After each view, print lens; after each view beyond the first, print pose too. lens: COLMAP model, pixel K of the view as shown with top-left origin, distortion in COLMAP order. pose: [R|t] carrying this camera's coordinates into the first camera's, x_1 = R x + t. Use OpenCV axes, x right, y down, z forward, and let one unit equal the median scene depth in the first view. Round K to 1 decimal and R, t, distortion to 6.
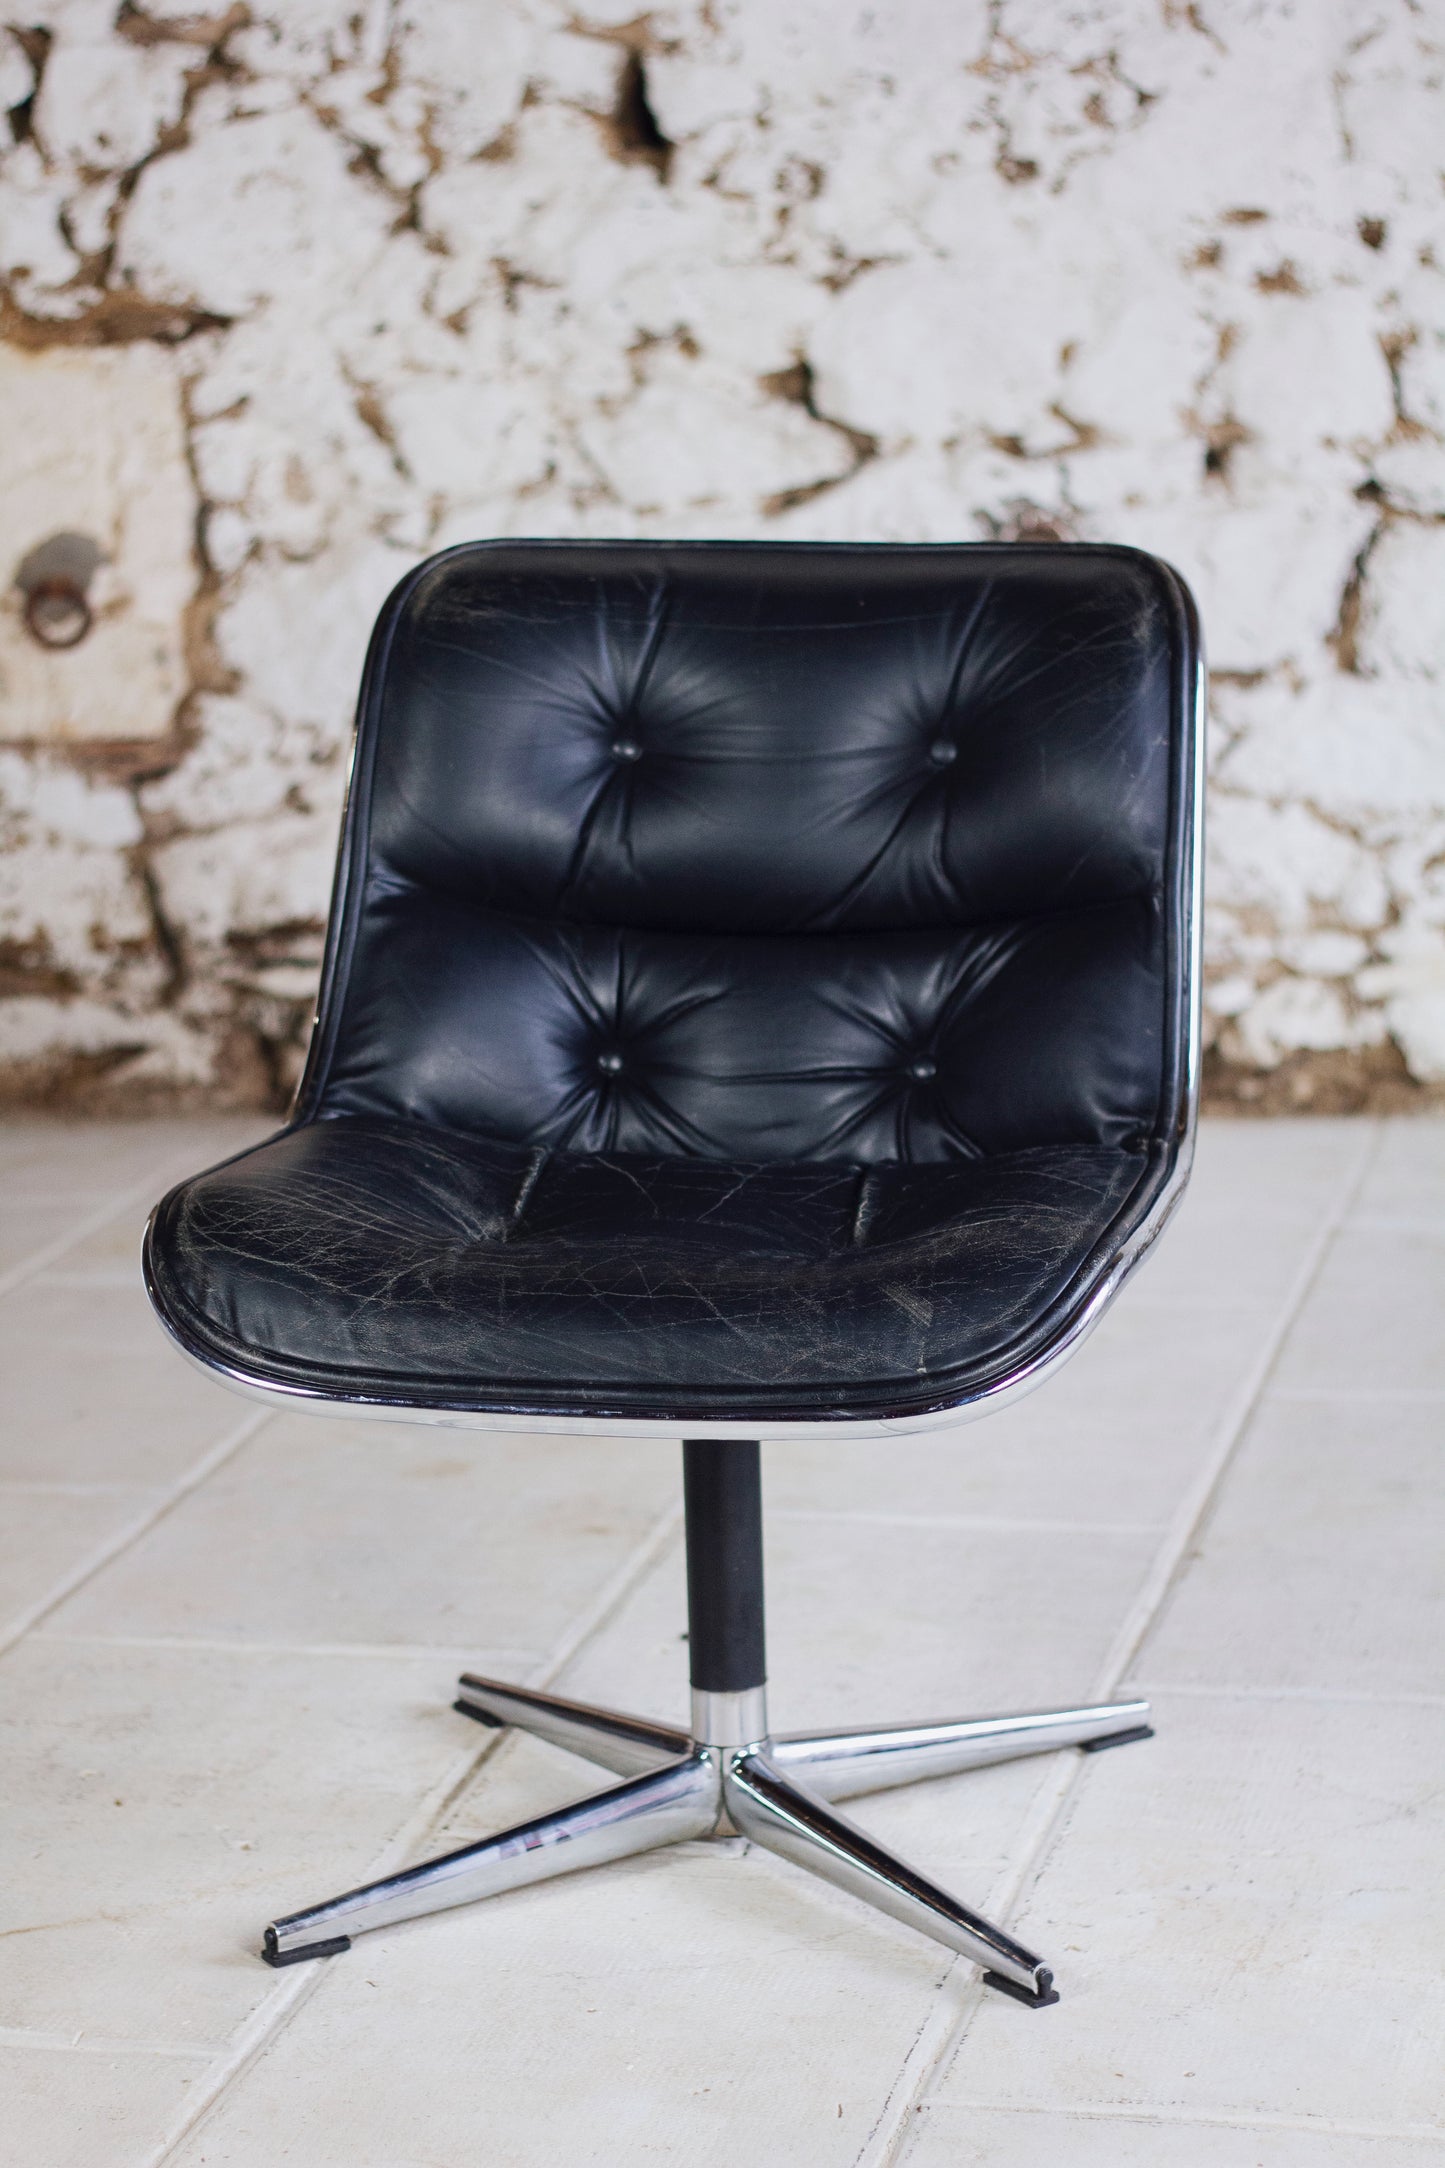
lens RADIAL K [[5056.6, 0, 716.9], [0, 5056.6, 1083.2], [0, 0, 1]] dist [-0.084108, -0.195971]
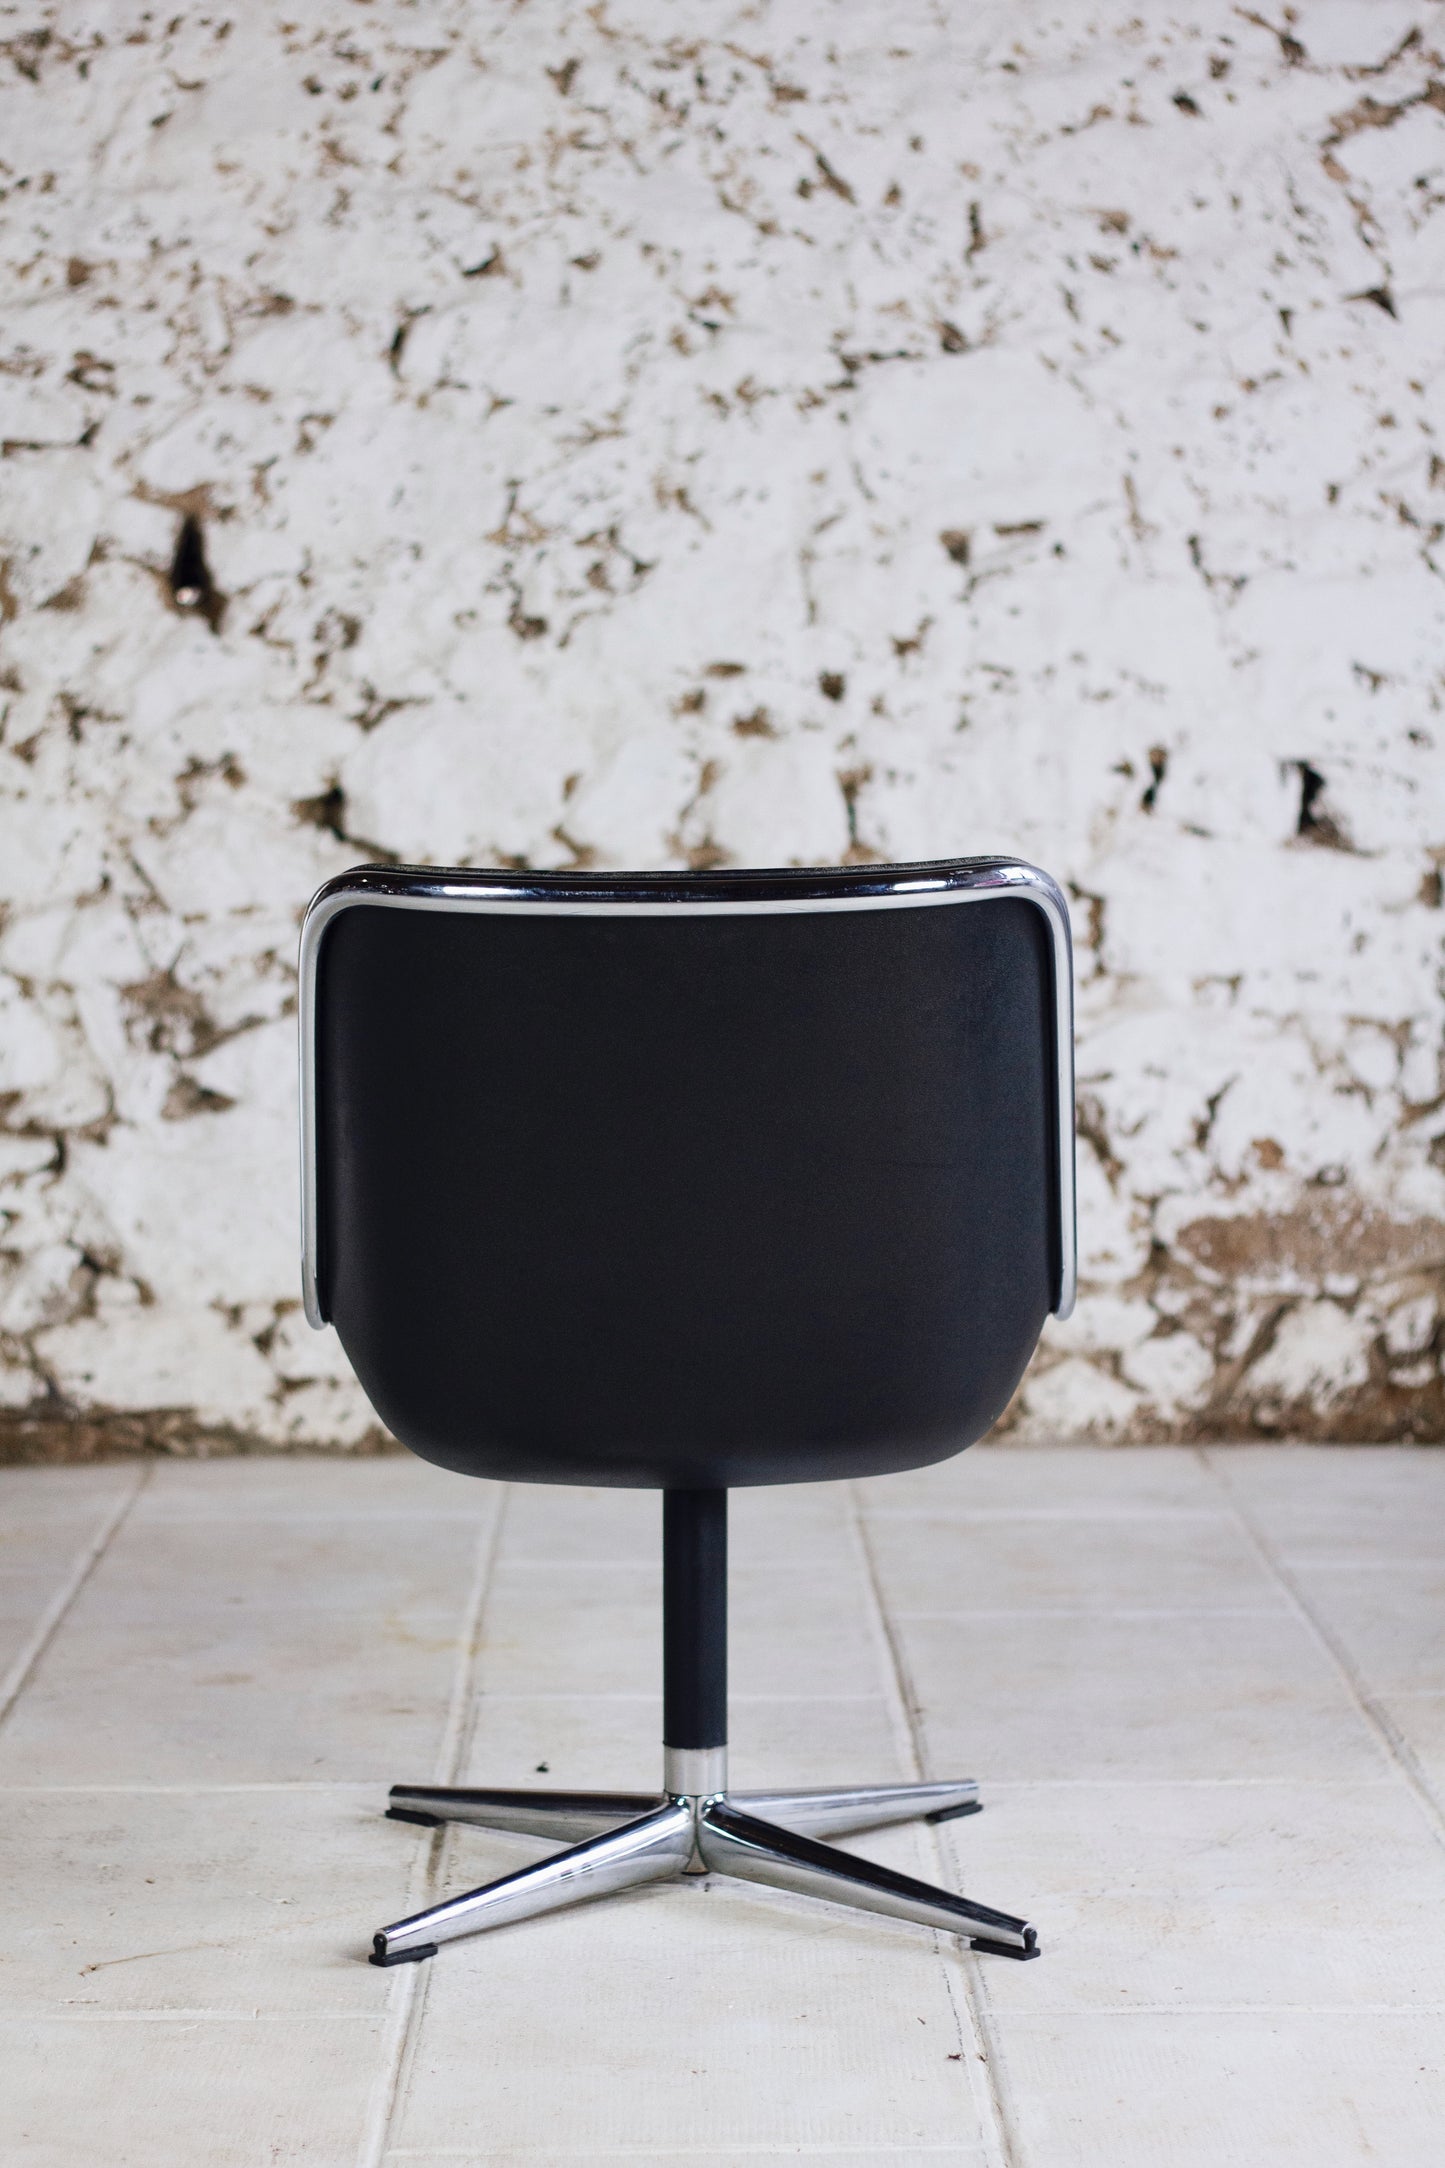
lens RADIAL K [[5078.8, 0, 717.2], [0, 5078.8, 1083.8], [0, 0, 1]] dist [-0.085275, -0.168118]
pose [[0.970787, 0.008595, 0.239789, -0.176493], [0.022537, 0.991674, -0.126786, 0.071545], [-0.238882, 0.128486, 0.962511, -0.118499]]
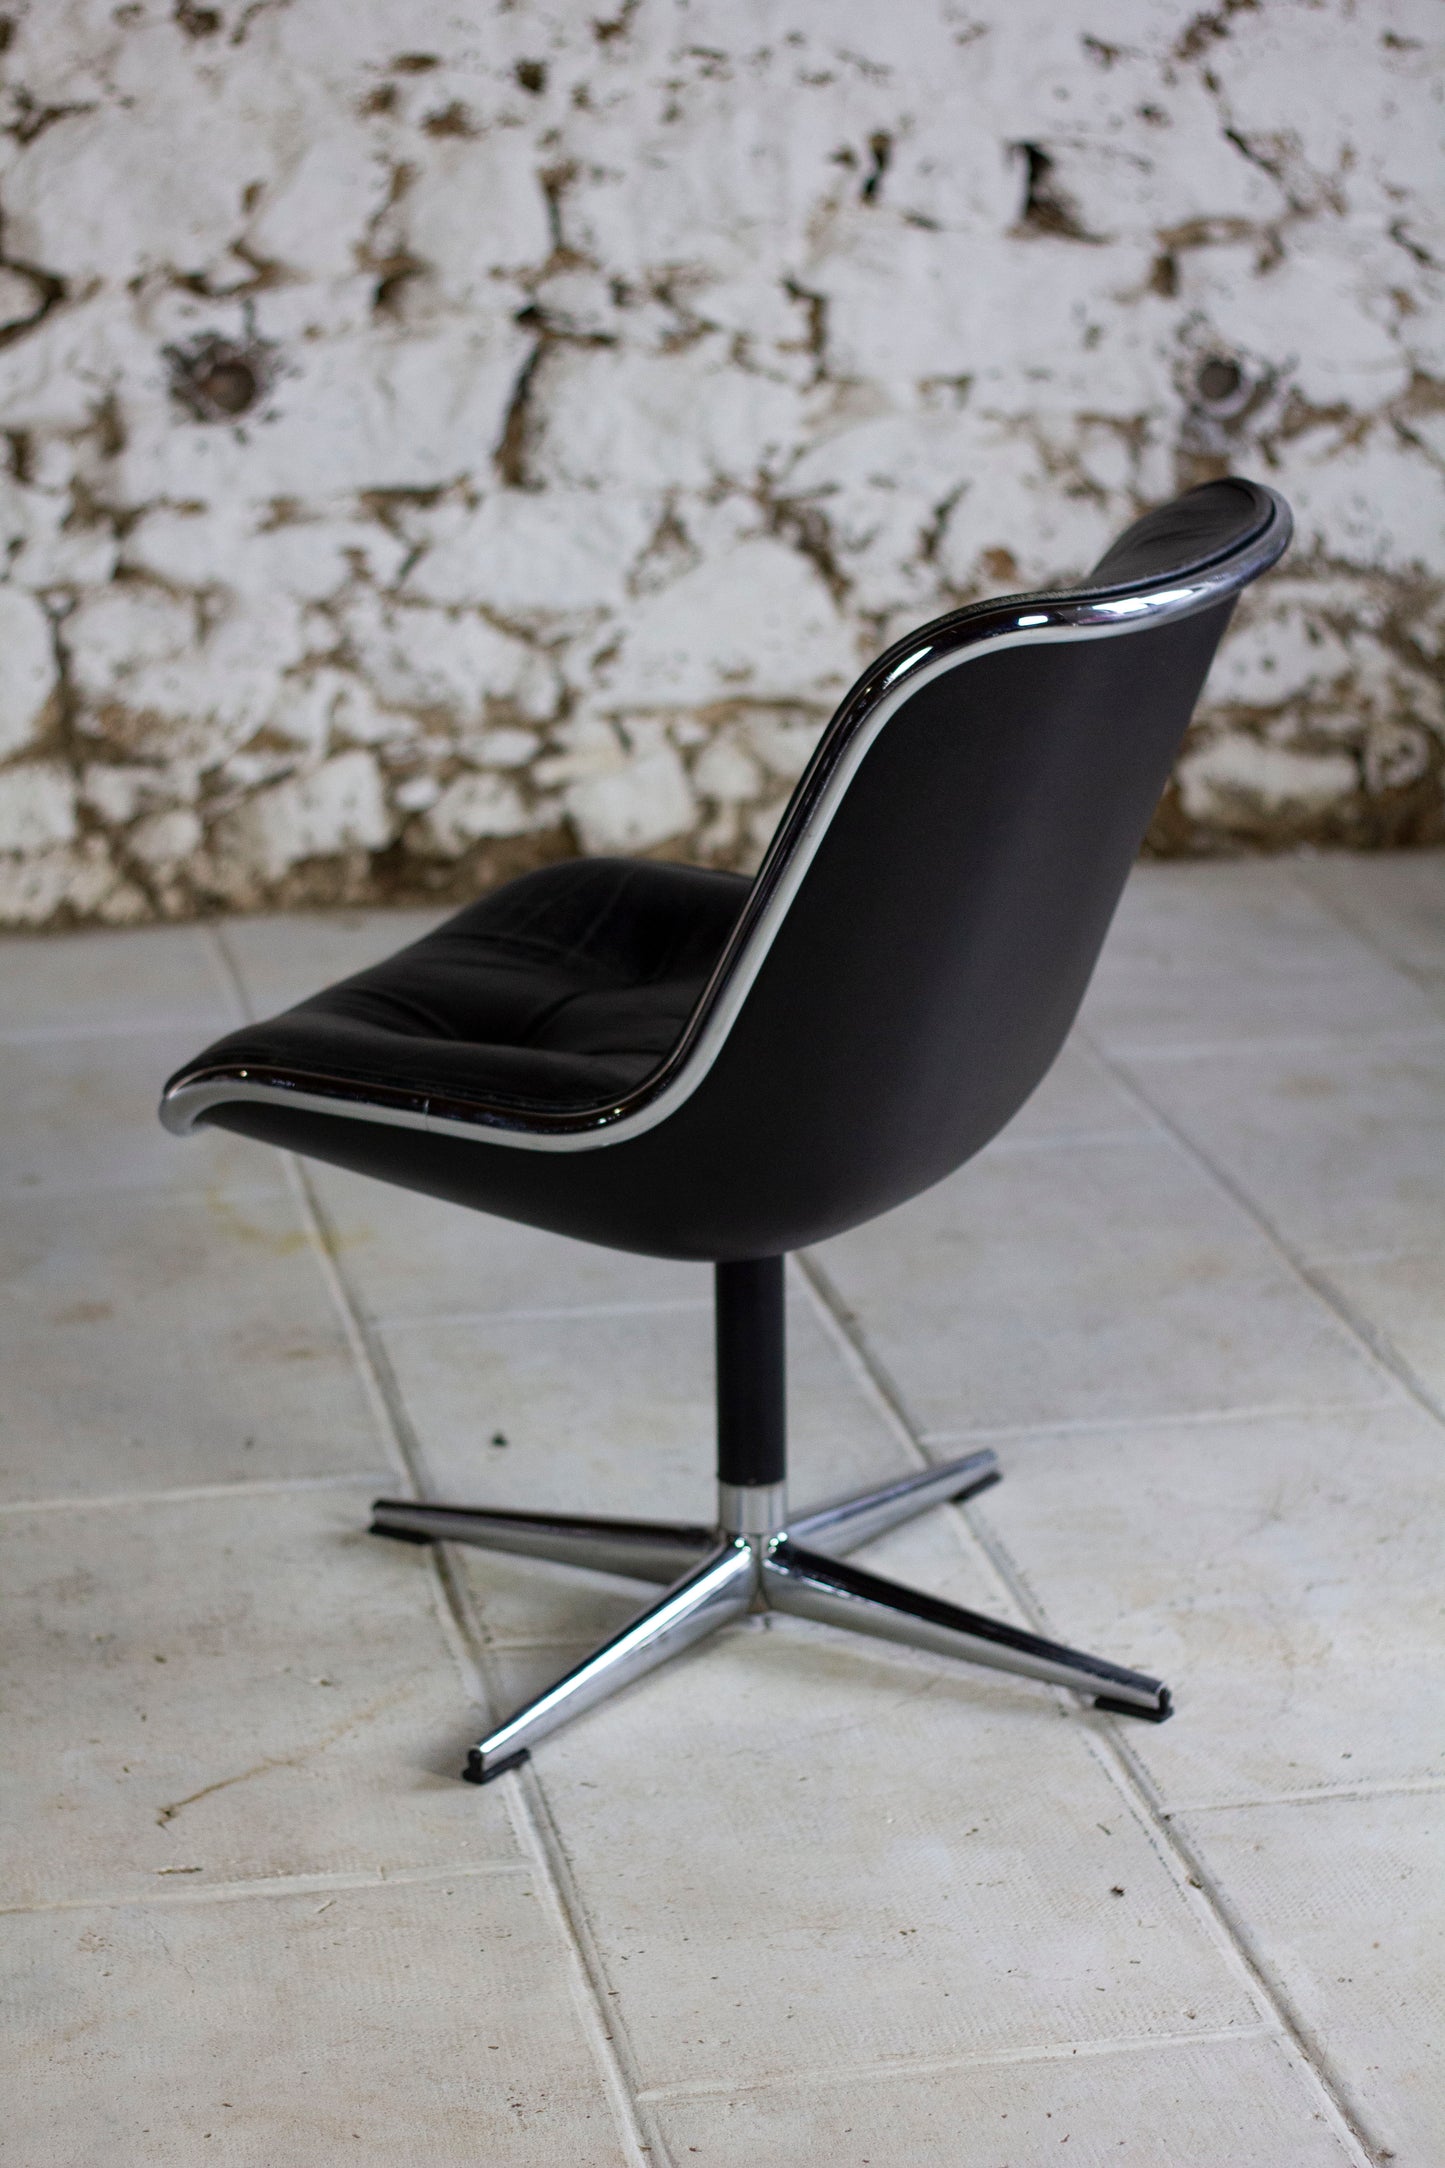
lens RADIAL K [[5056.6, 0, 716.9], [0, 5056.6, 1083.2], [0, 0, 1]] dist [-0.084108, -0.195971]
pose [[0.918153, -0.091551, 0.385503, -0.263831], [0.068598, 0.994977, 0.072910, -0.030548], [-0.390242, -0.040498, 0.919821, -0.011604]]
